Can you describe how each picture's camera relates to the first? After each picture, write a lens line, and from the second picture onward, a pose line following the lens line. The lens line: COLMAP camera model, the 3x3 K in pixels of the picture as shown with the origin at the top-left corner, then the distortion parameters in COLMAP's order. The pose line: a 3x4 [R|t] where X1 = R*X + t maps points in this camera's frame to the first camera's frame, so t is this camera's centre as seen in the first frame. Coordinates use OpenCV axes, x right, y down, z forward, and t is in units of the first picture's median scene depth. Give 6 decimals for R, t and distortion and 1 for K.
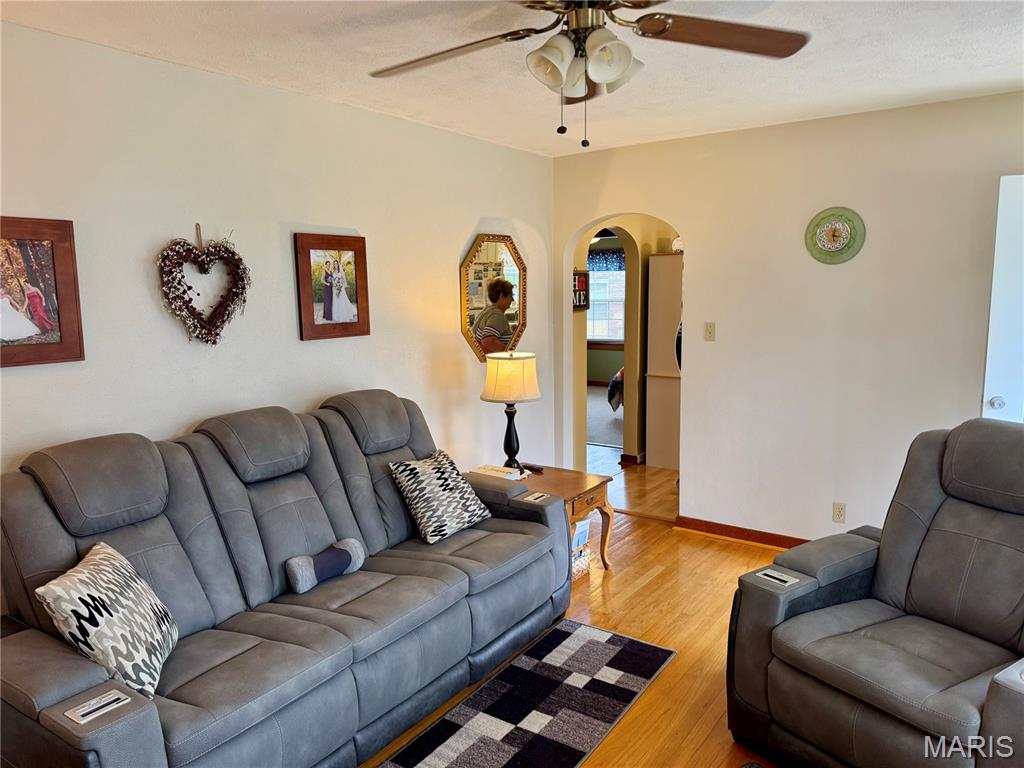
lens RADIAL K [[717.2, 0, 514.5], [0, 717.2, 381.4], [0, 0, 1]] dist [0.005671, -0.002423]
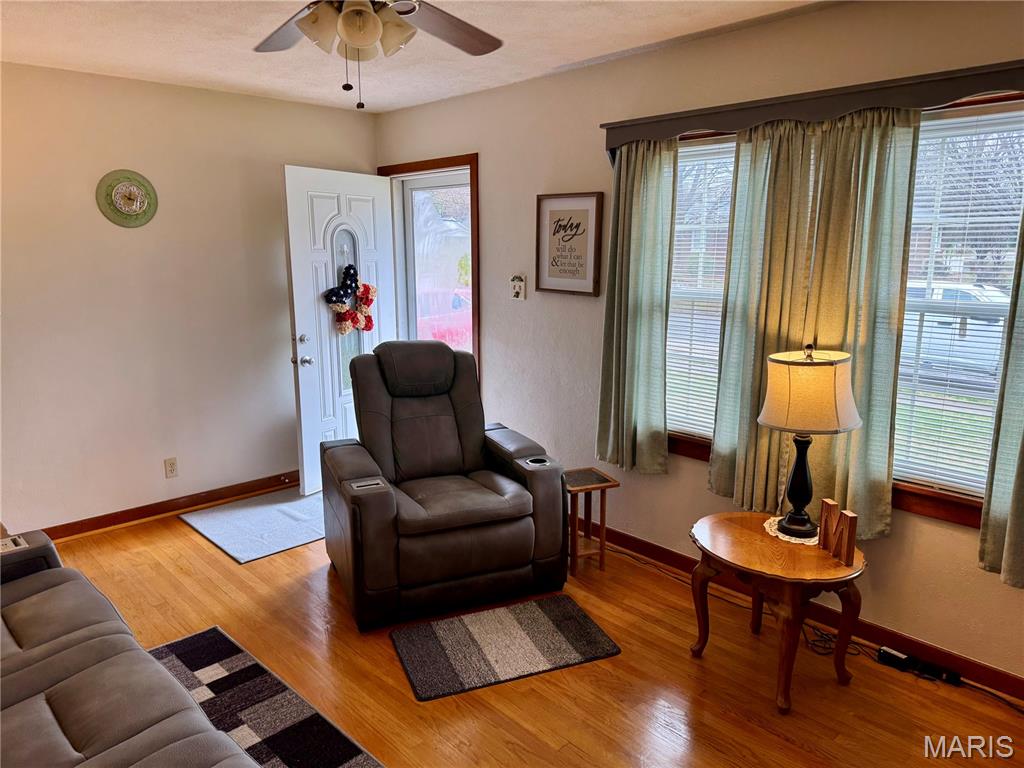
lens RADIAL K [[717.2, 0, 514.5], [0, 717.2, 381.4], [0, 0, 1]] dist [0.005671, -0.002423]
pose [[0.177999, -0.165653, 0.969987, -0.738924], [0.126490, 0.981403, 0.144391, -0.047074], [-0.975867, 0.096992, 0.195642, 0.480611]]
